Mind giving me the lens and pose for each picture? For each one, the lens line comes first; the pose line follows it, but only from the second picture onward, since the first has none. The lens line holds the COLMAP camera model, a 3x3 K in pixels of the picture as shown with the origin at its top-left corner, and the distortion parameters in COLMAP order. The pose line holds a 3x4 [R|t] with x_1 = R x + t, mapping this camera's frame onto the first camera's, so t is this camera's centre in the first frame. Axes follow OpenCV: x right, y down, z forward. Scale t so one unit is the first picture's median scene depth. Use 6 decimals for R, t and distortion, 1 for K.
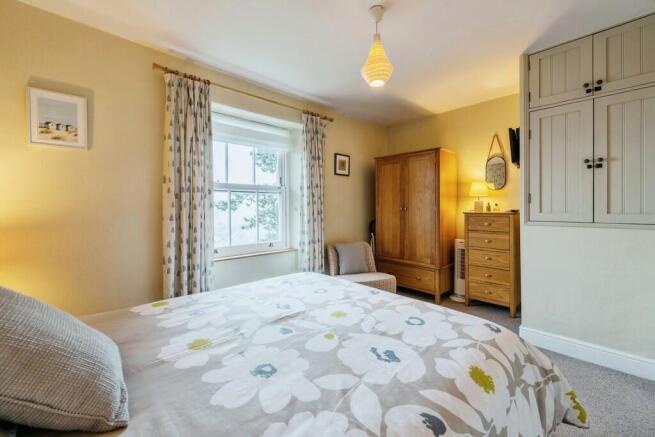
lens RADIAL K [[268.7, 0, 332.4], [0, 268.7, 210.2], [0, 0, 1]] dist [-0.001596, -0.001933]
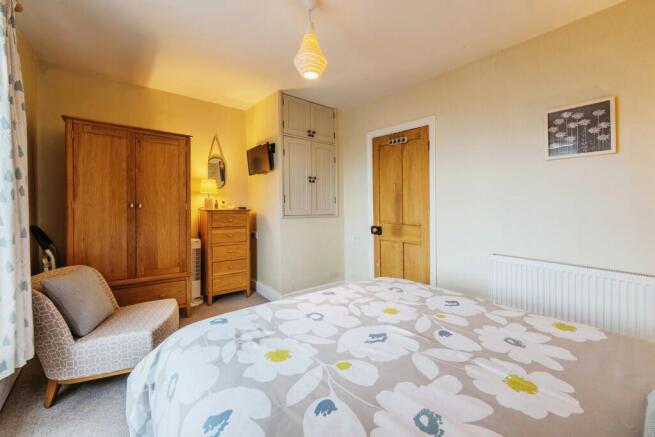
lens RADIAL K [[268.7, 0, 323.1], [0, 268.7, 203.7], [0, 0, 1]] dist [-0.001596, -0.001933]
pose [[0.084815, 0.007516, 0.996368, -0.693231], [-0.002225, 0.999970, -0.007353, -0.012127], [-0.996394, -0.001594, 0.084829, 0.787776]]
